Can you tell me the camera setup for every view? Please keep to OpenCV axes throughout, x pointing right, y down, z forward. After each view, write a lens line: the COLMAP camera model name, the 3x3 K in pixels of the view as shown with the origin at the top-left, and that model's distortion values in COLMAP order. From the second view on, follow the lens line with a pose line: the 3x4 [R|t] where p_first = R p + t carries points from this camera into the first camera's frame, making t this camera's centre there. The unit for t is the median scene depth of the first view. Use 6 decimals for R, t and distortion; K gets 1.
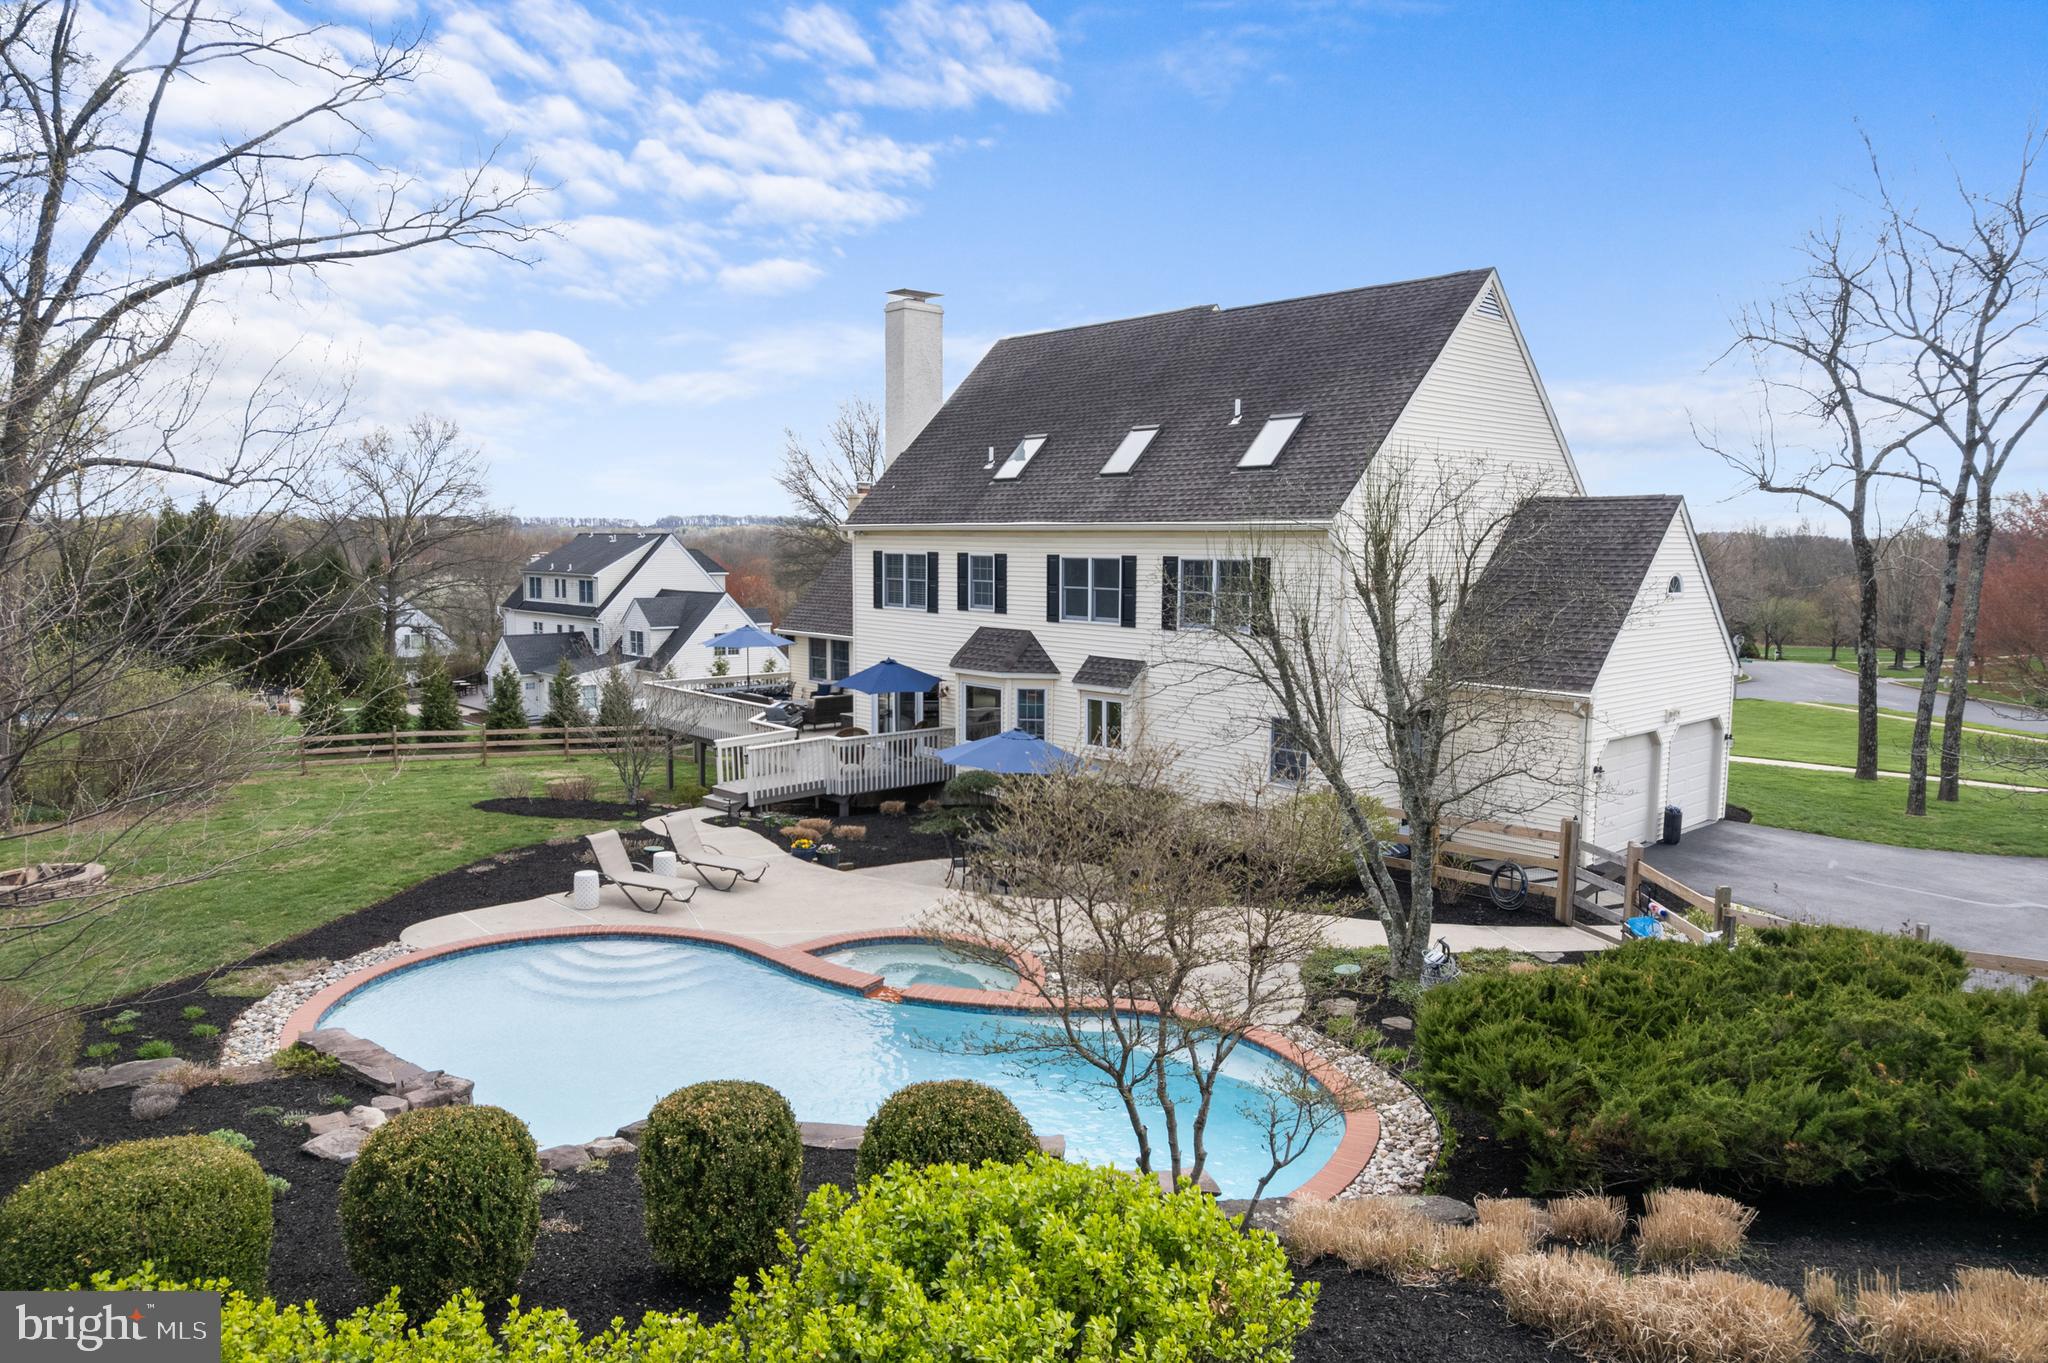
lens RADIAL K [[1313.8, 0, 1017.2], [0, 1313.8, 671.5], [0, 0, 1]] dist [-0.085514, 0.080786]
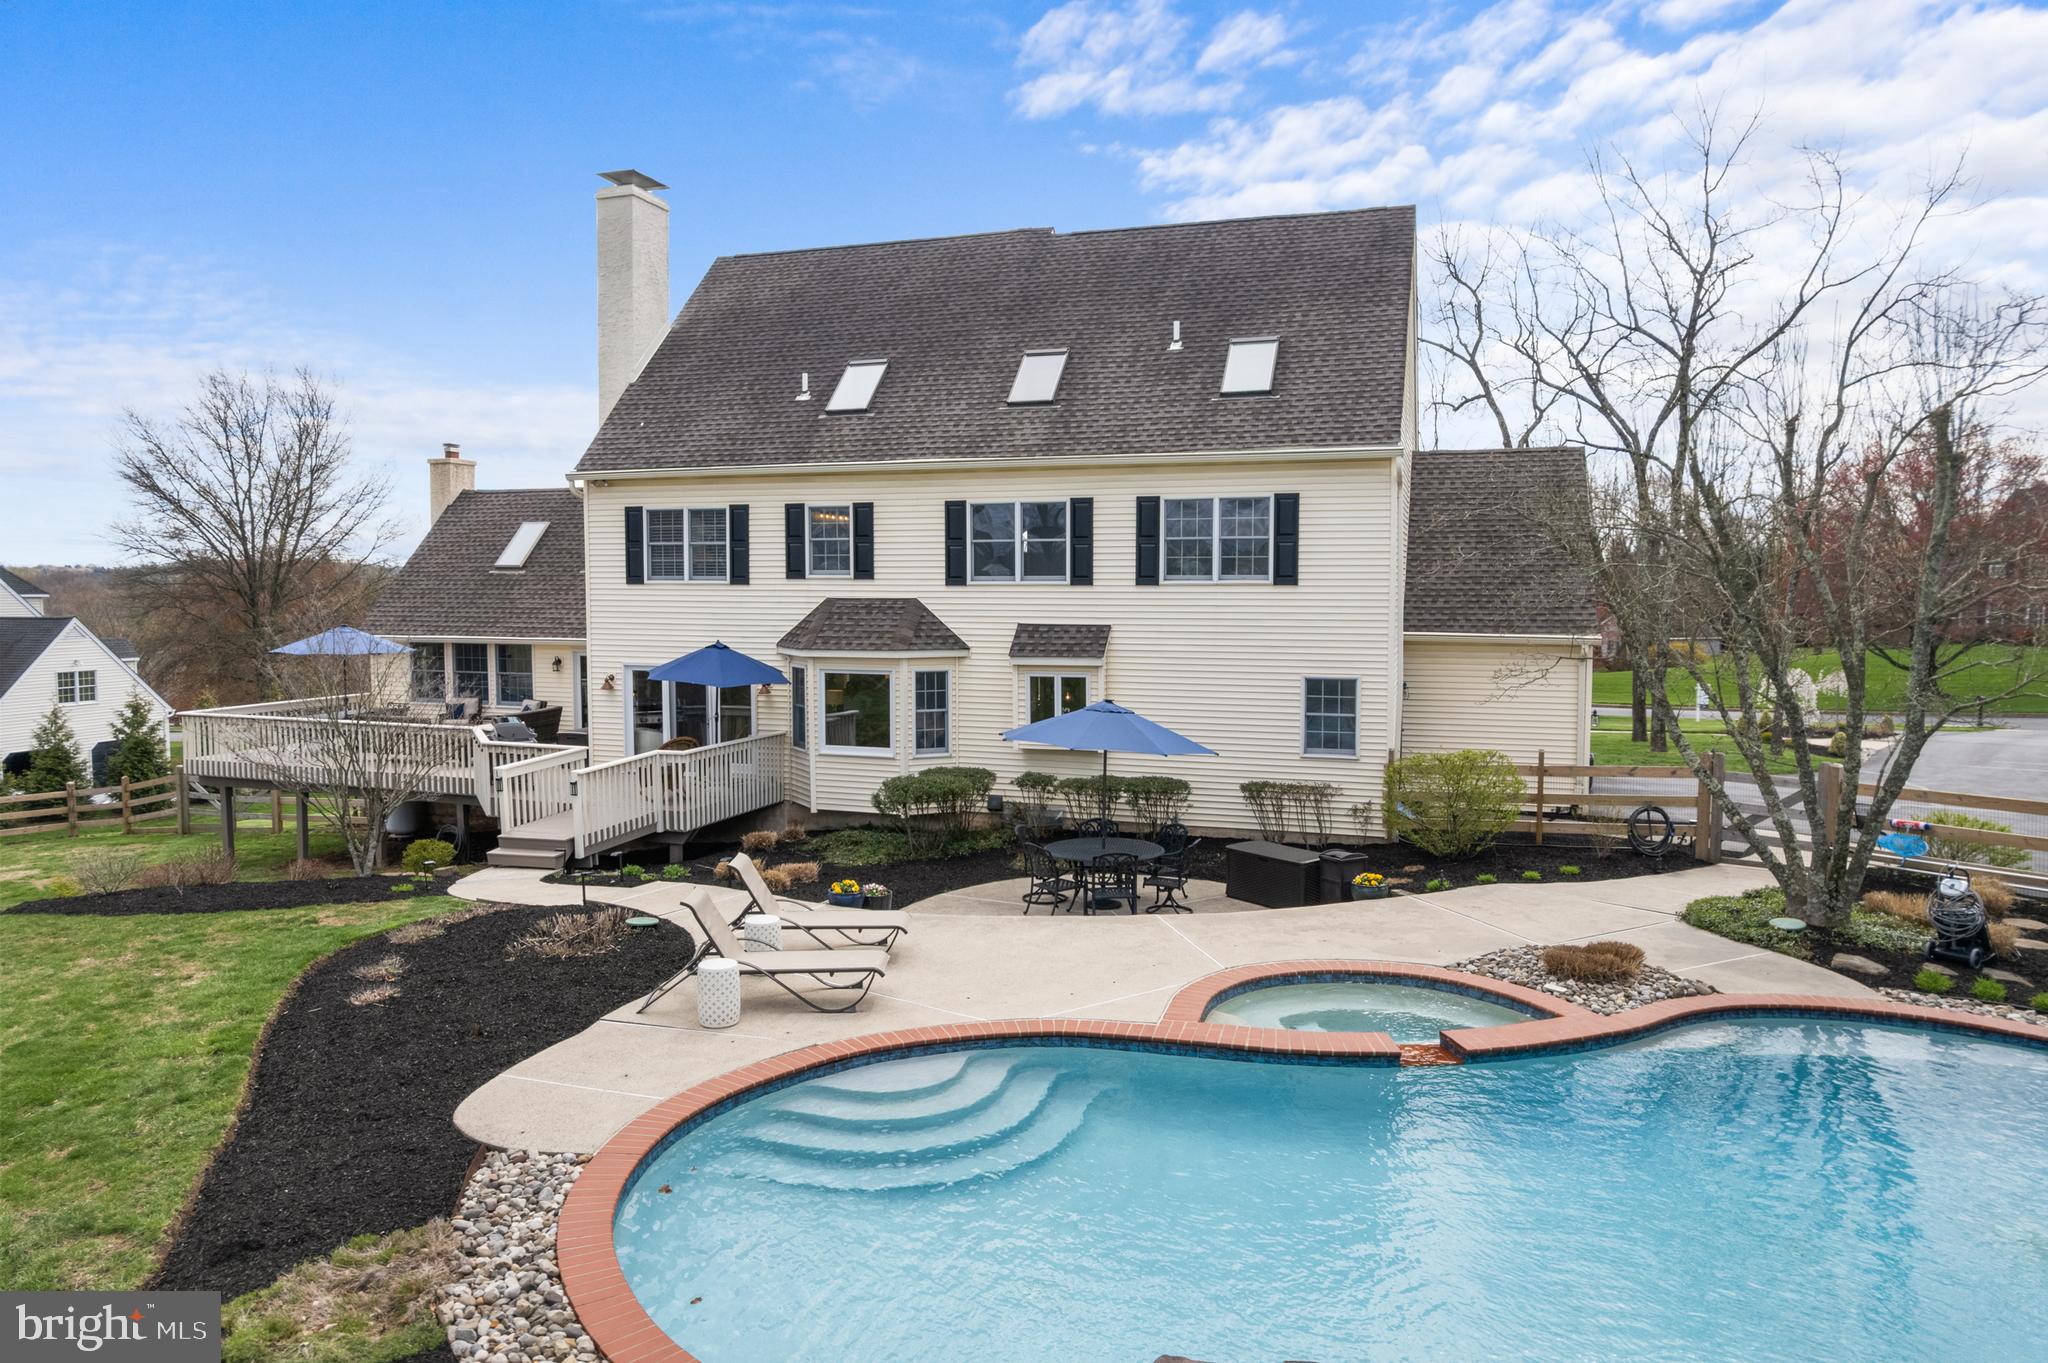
lens RADIAL K [[1313.8, 0, 1017.2], [0, 1313.8, 671.5], [0, 0, 1]] dist [-0.085514, 0.080786]
pose [[0.867533, -0.039994, 0.495769, -0.334810], [0.053038, 0.998517, -0.012259, 0.026046], [-0.494543, 0.036929, 0.868368, 0.289181]]
